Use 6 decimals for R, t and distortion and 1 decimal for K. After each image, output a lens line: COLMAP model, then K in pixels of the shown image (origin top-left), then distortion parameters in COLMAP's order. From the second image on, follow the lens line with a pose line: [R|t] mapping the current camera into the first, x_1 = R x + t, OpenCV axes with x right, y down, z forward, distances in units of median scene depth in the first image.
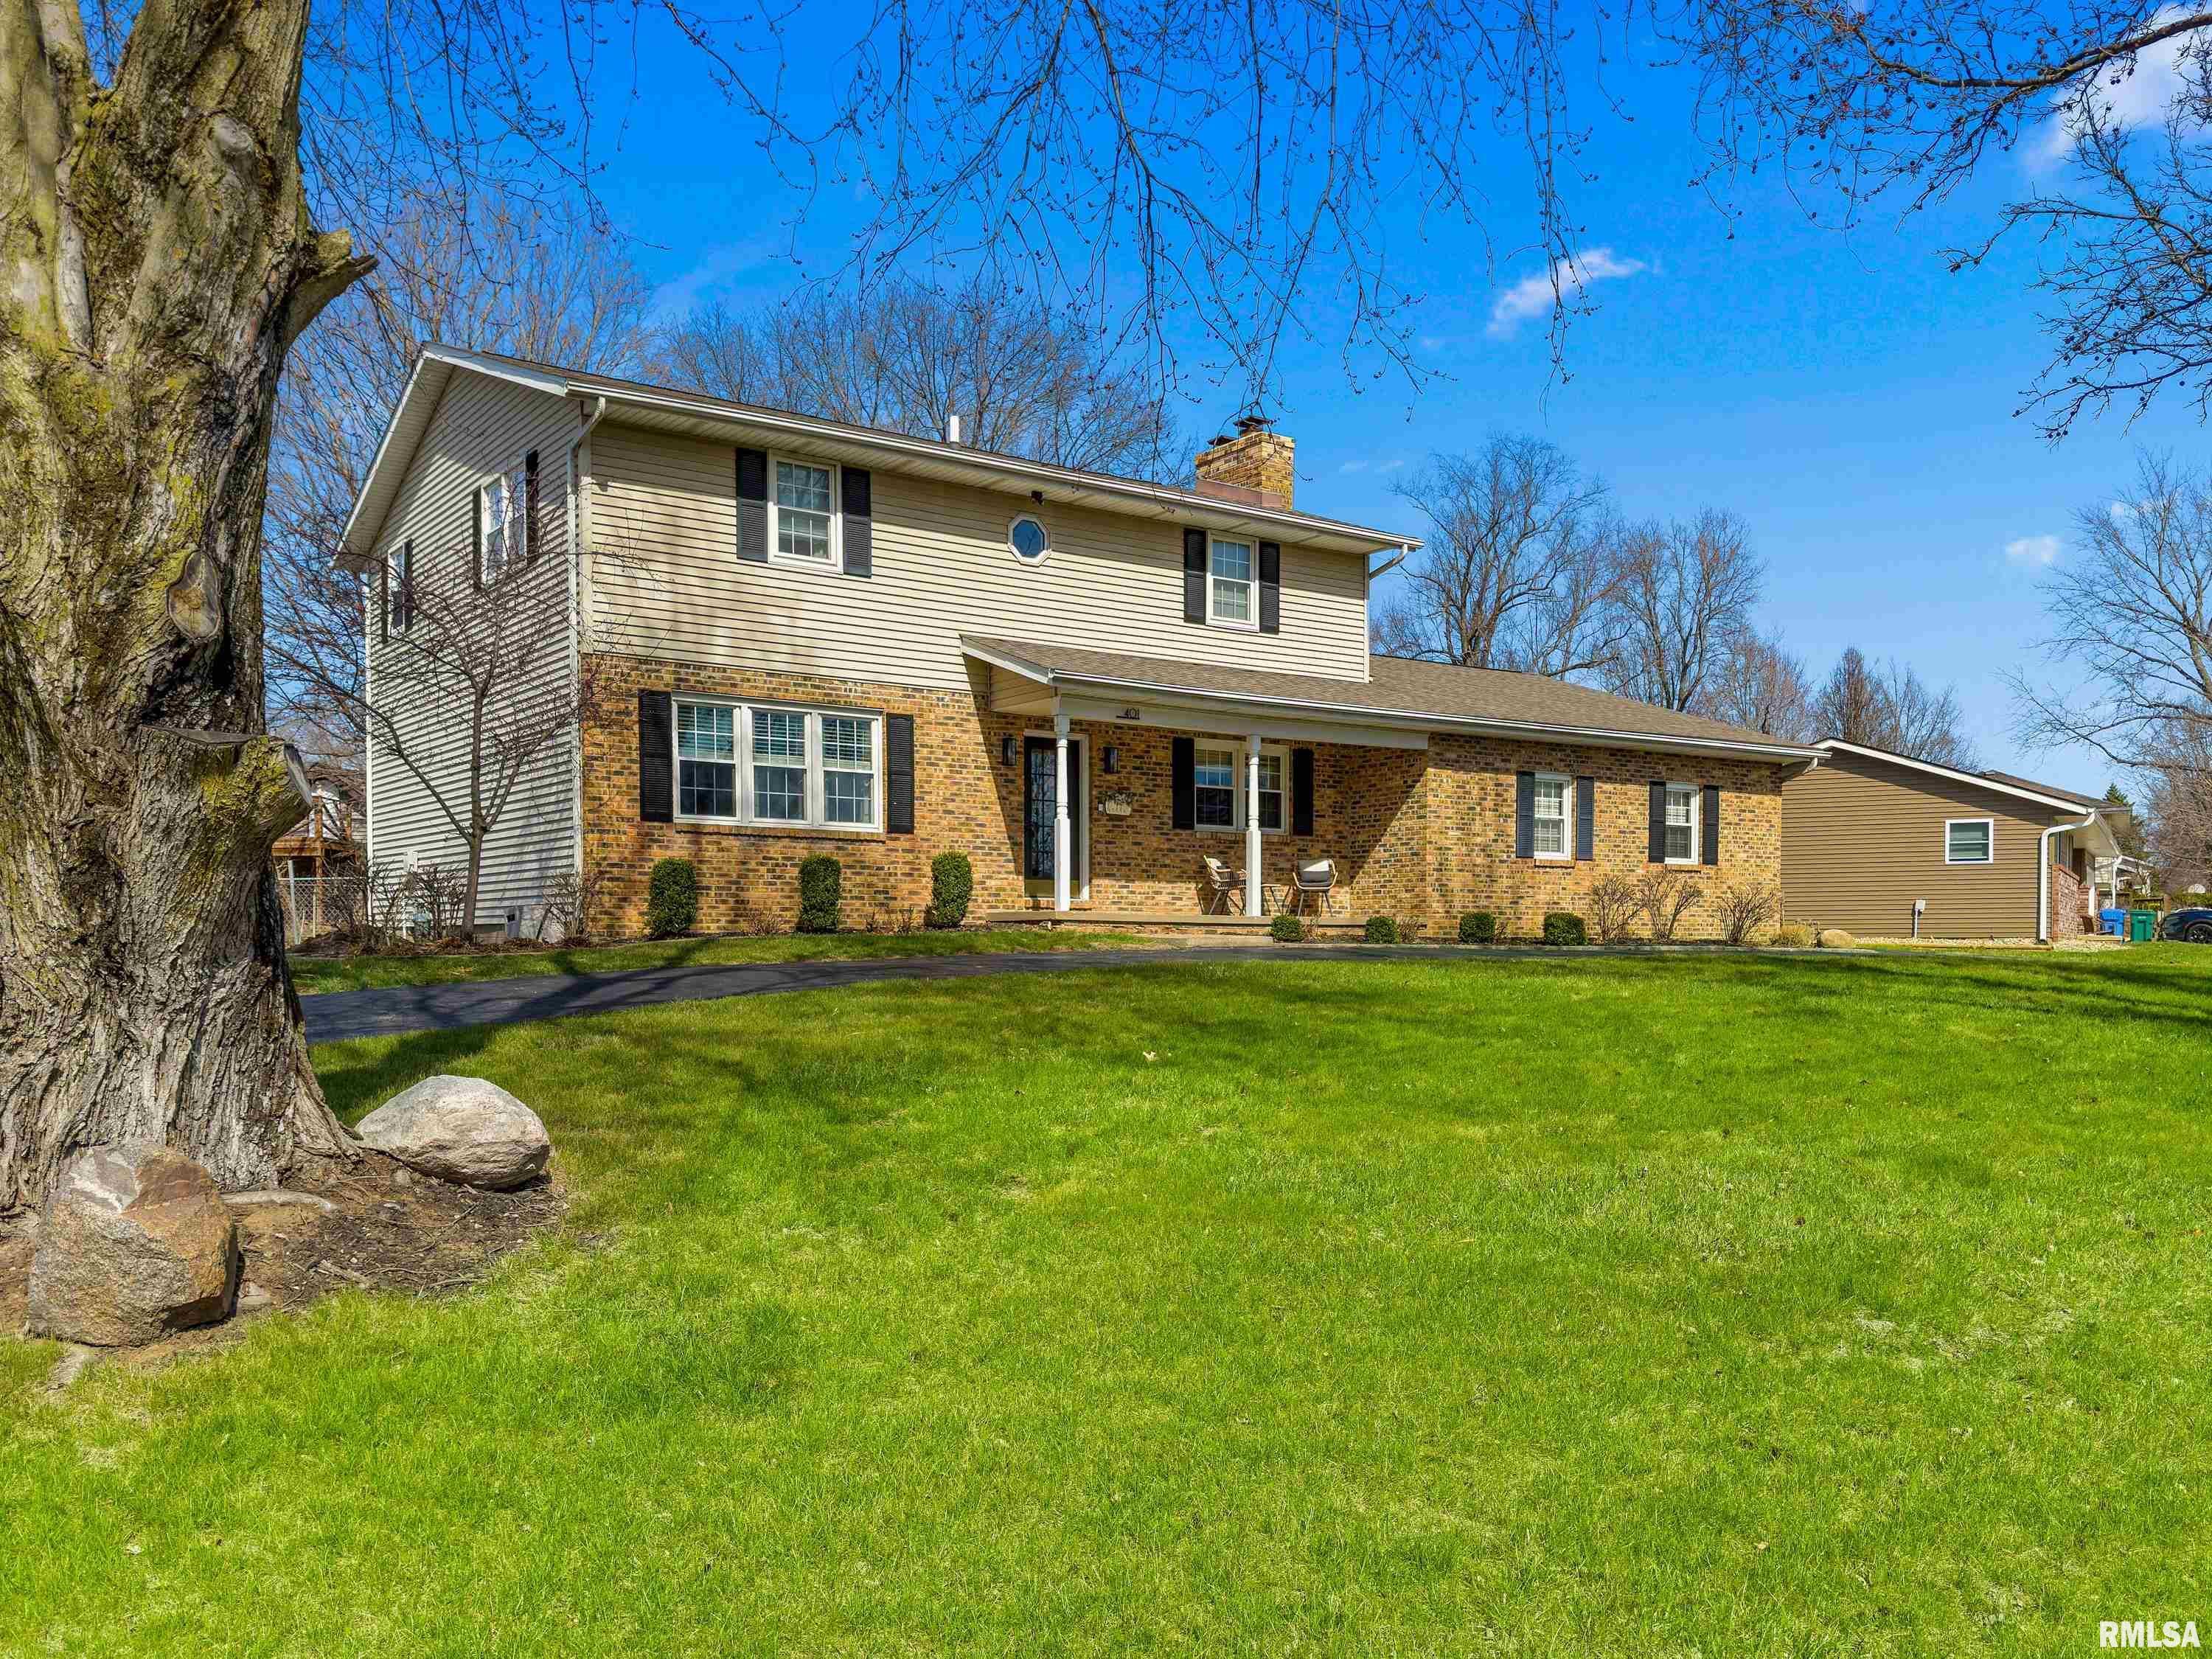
lens RADIAL K [[1802.0, 0, 1169.9], [0, 1802.0, 987.5], [0, 0, 1]] dist [0.113397, -0.001397]
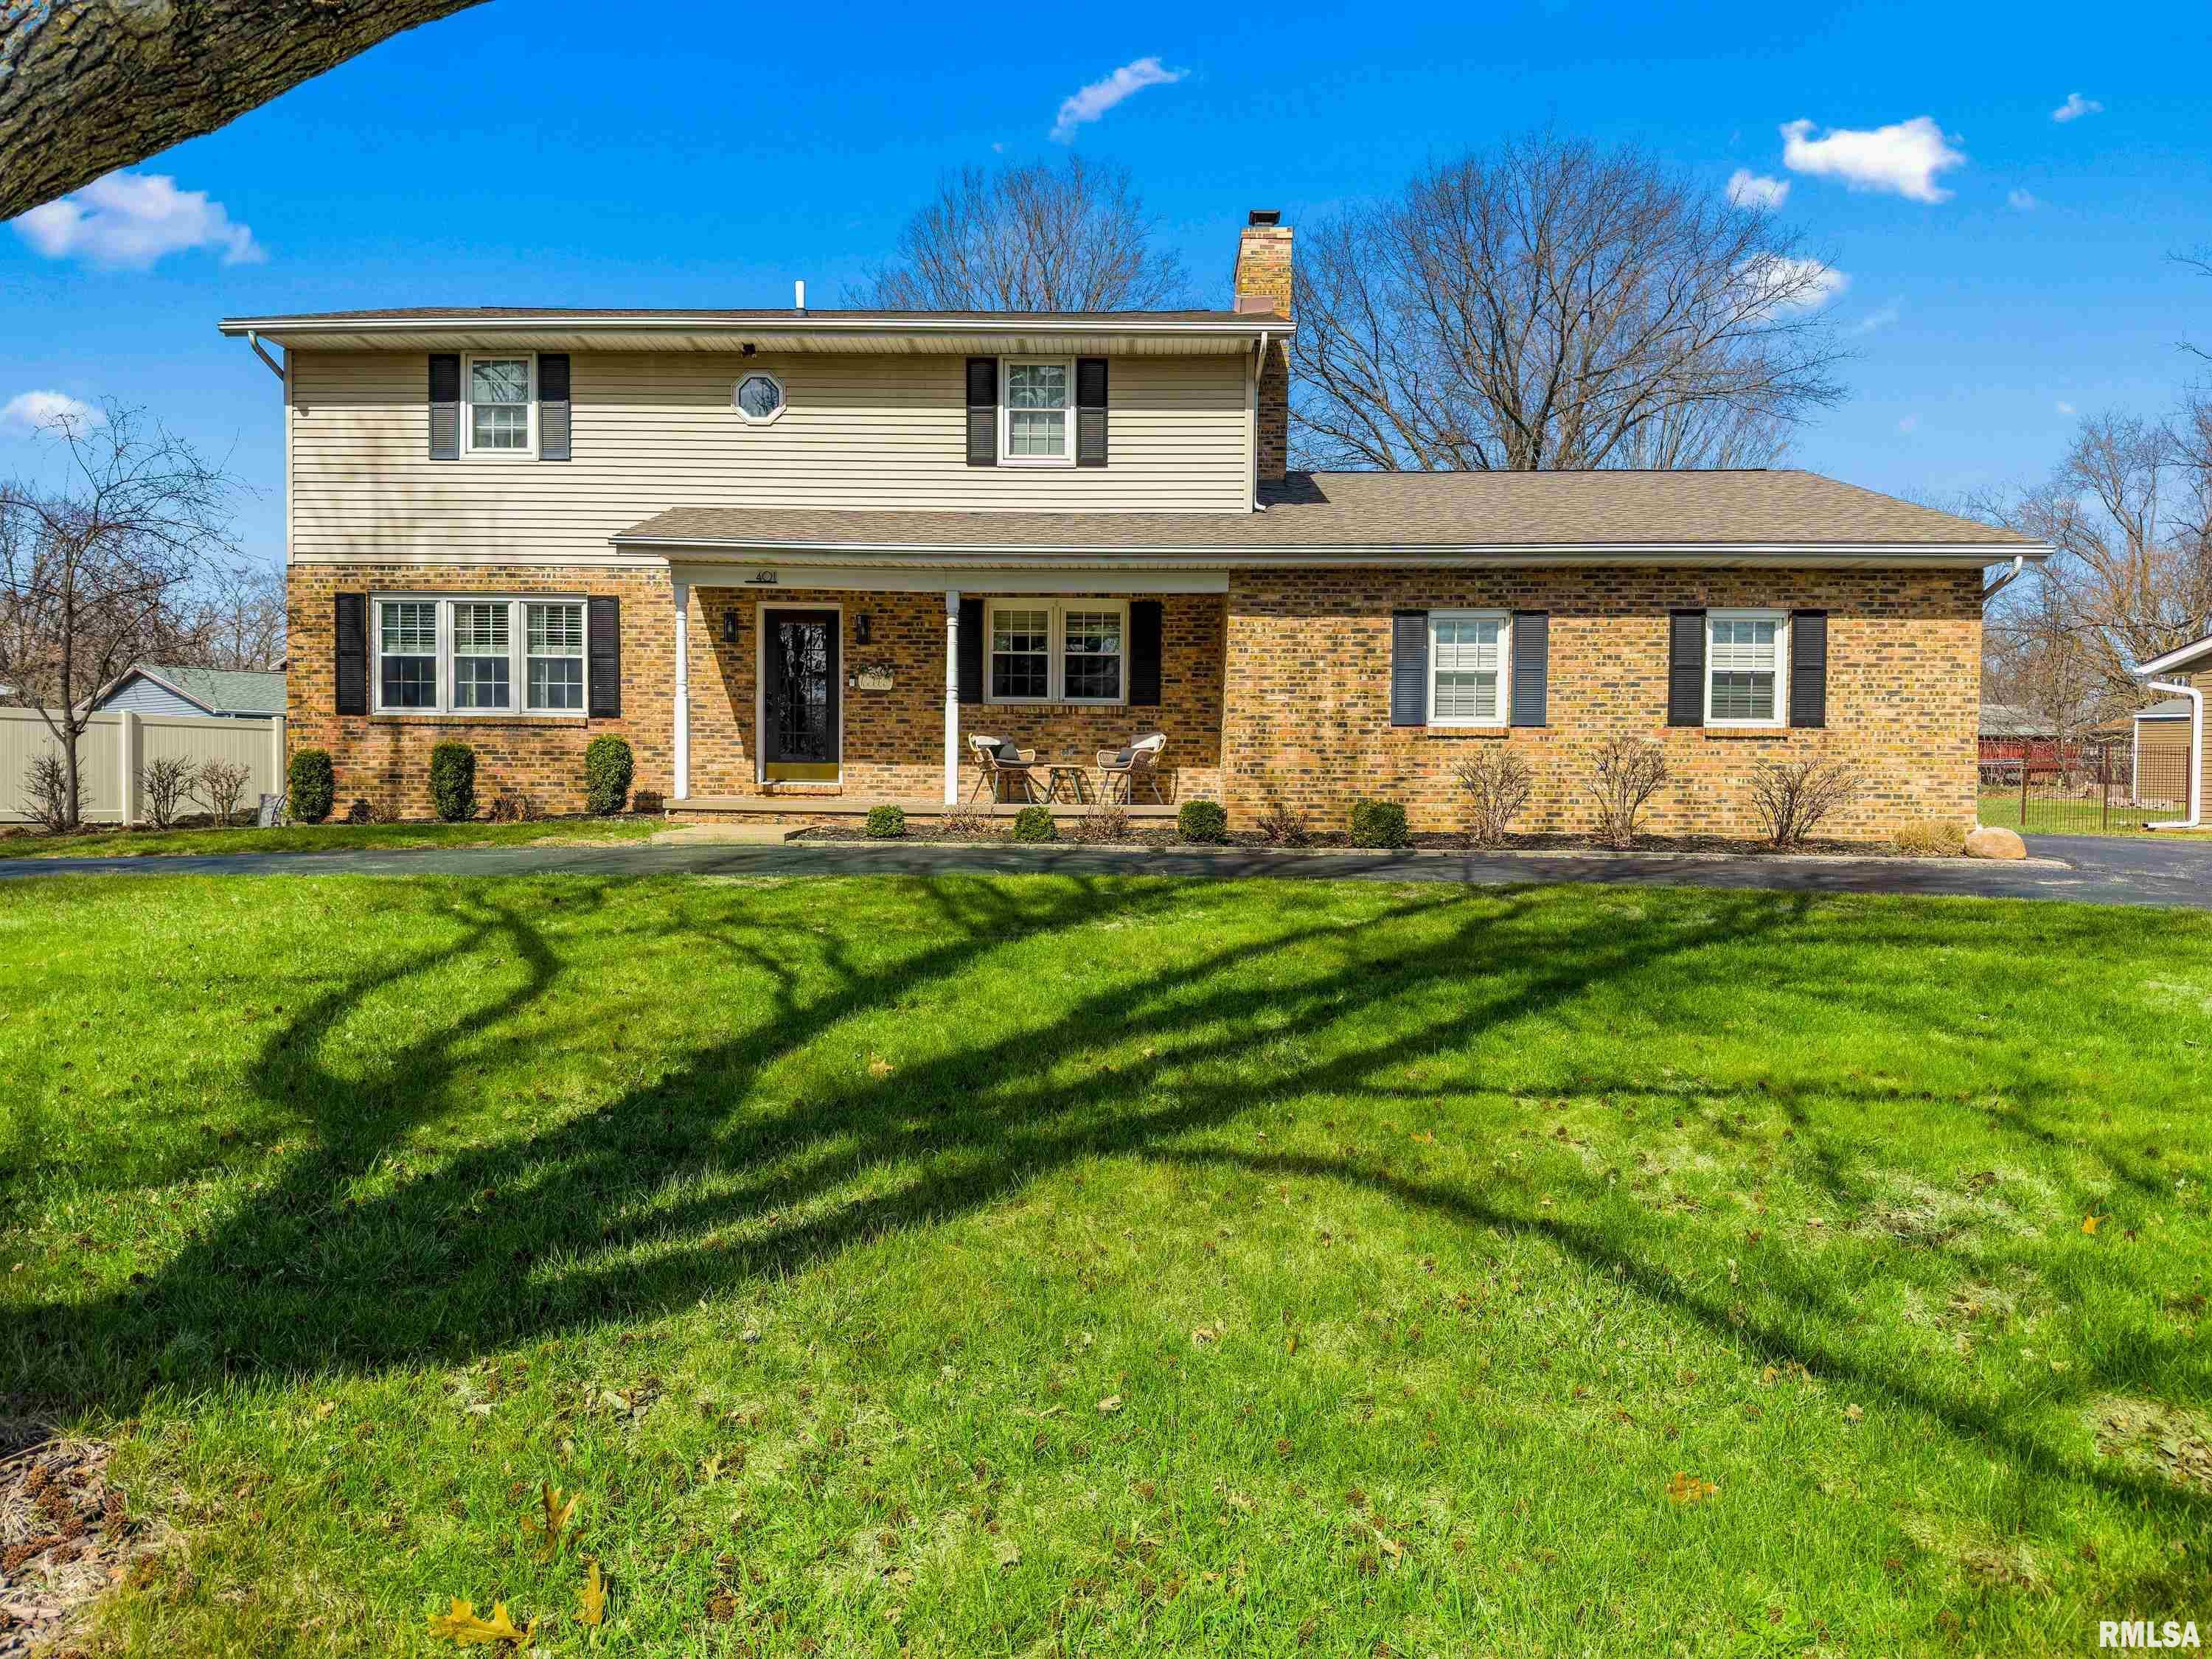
lens RADIAL K [[1529.8, 0, 1106.0], [0, 1529.8, 829.5], [0, 0, 1]] dist [0.173150, -0.367715]
pose [[0.789544, 0.021152, -0.613329, 0.524931], [-0.021793, 0.999742, 0.006423, -0.032695], [0.613307, 0.008296, 0.789801, 0.454638]]
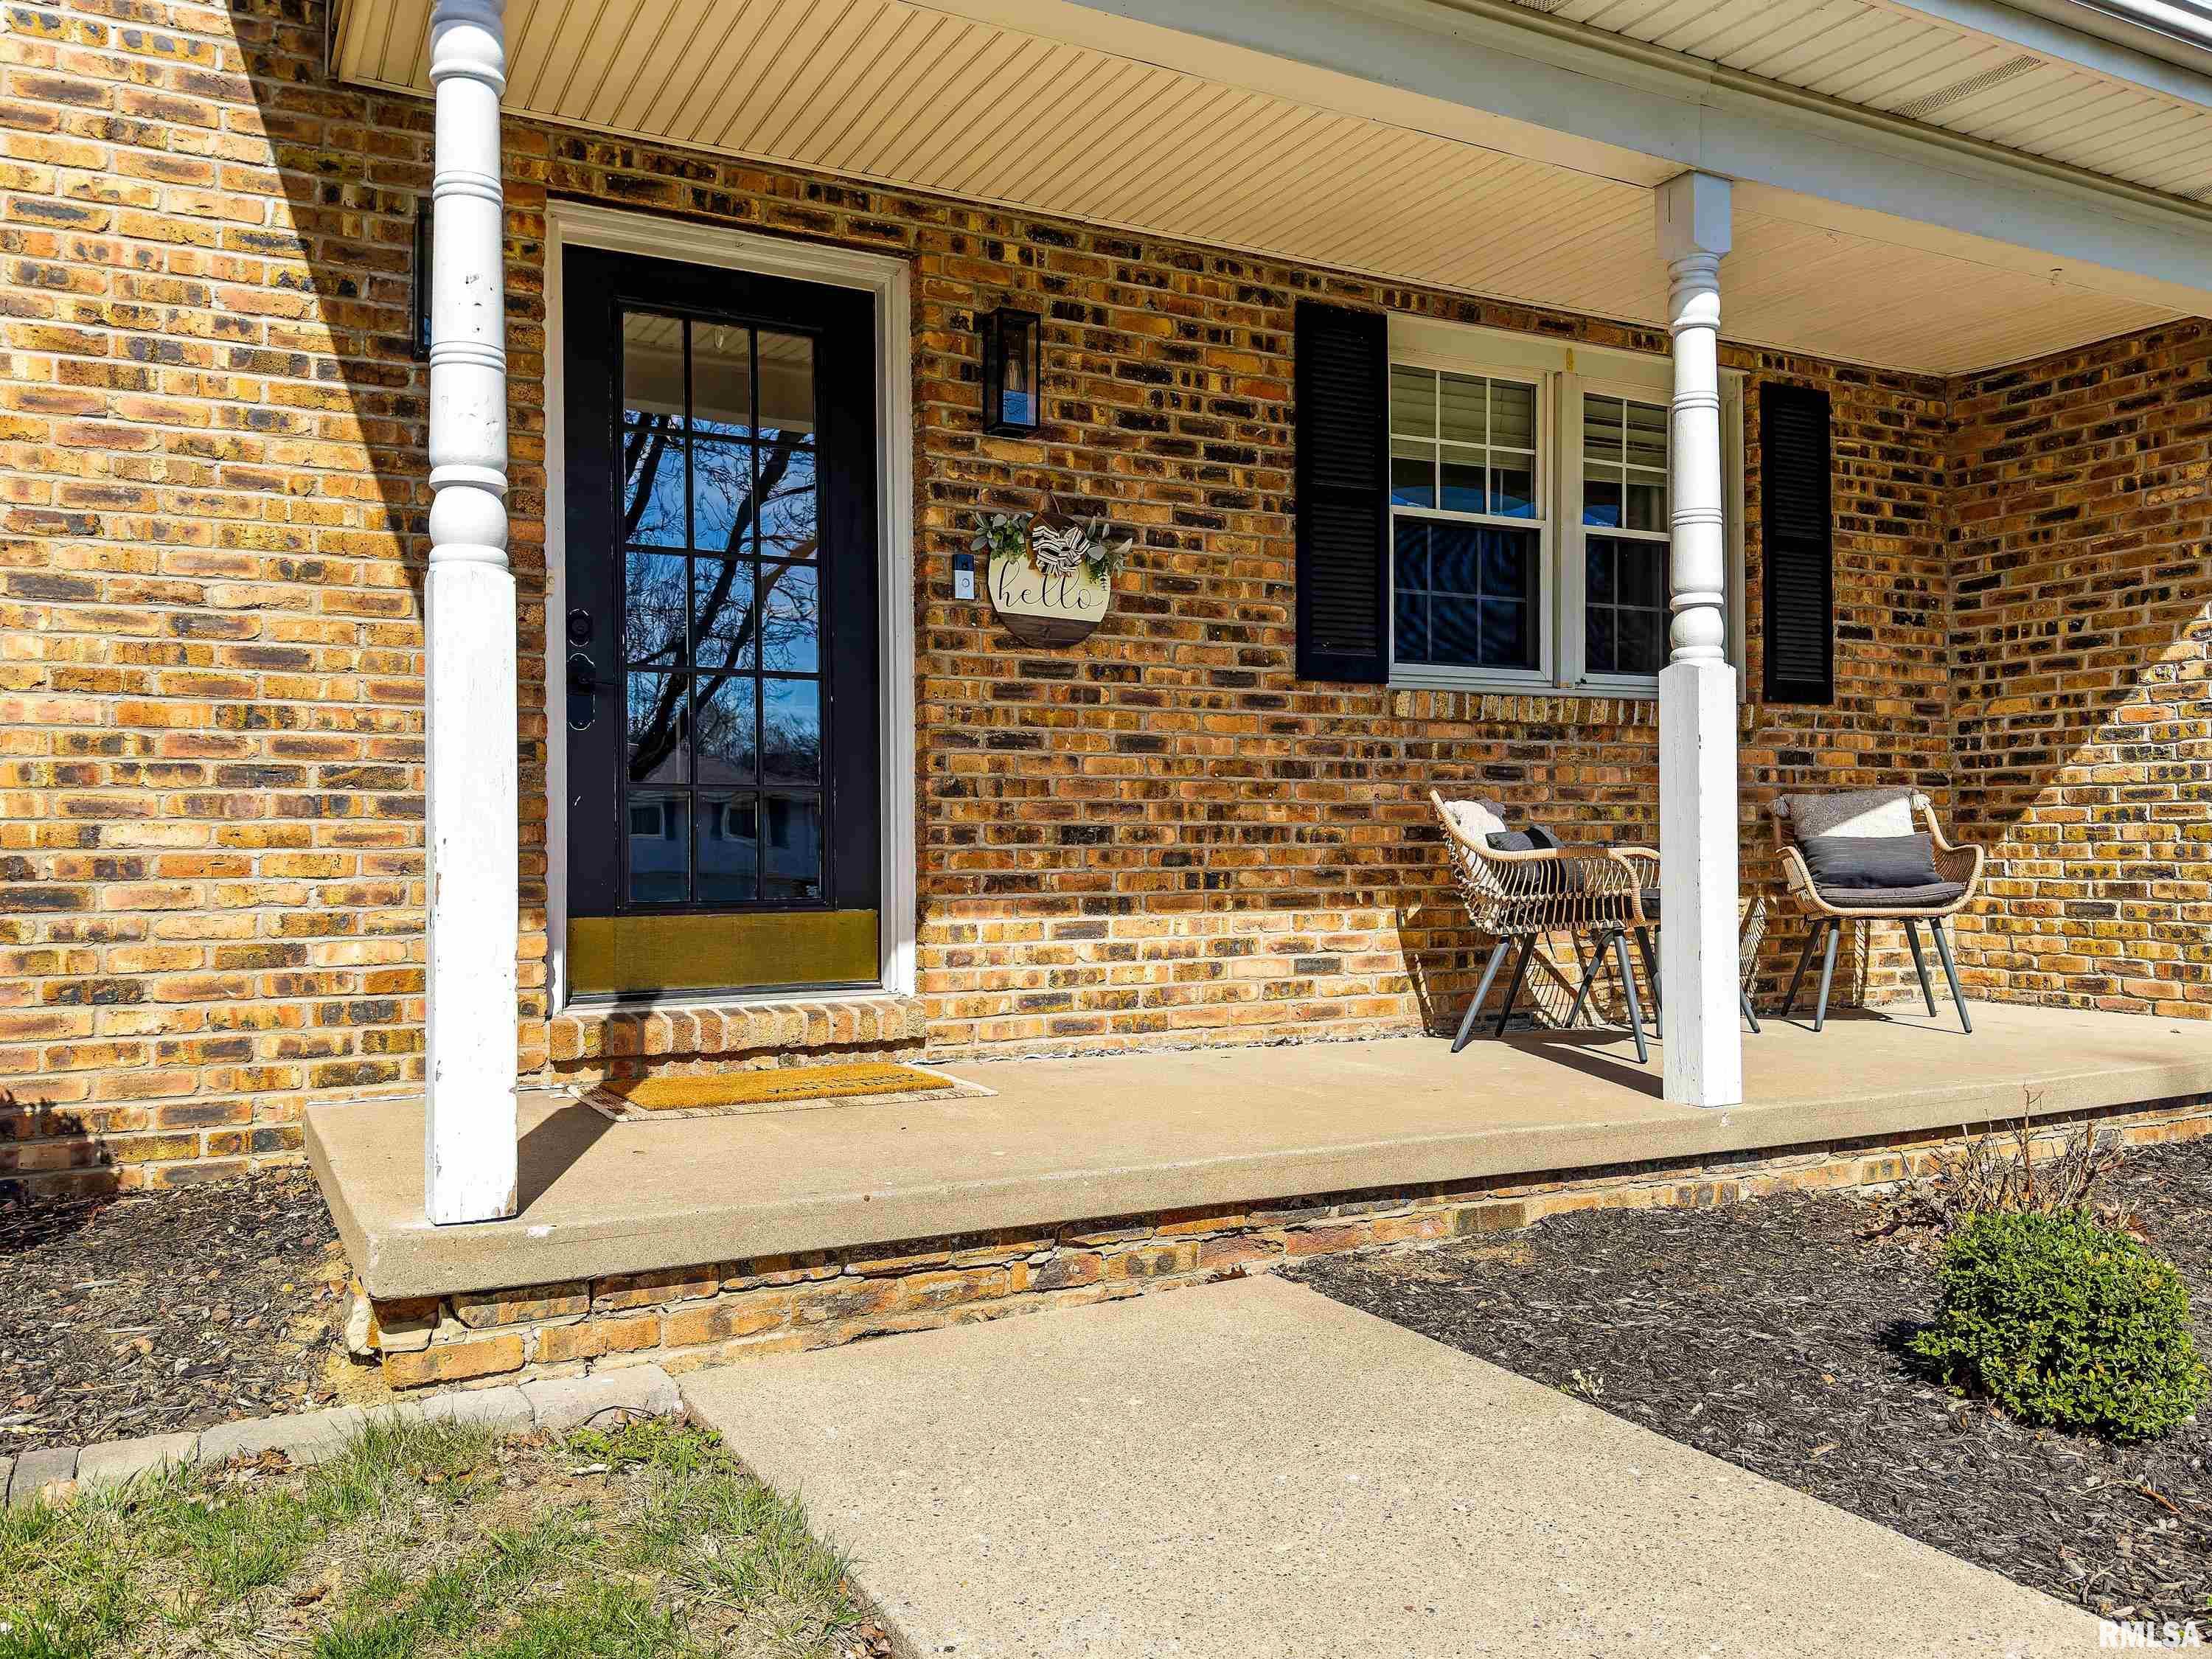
lens RADIAL K [[1678.0, 0, 1104.9], [0, 1678.0, 859.2], [0, 0, 1]] dist [0.110298, -0.175206]
pose [[0.988873, -0.005188, -0.148672, 0.009396], [0.003295, 0.999910, -0.012975, -0.061336], [0.148726, 0.012341, 0.988801, 0.775116]]
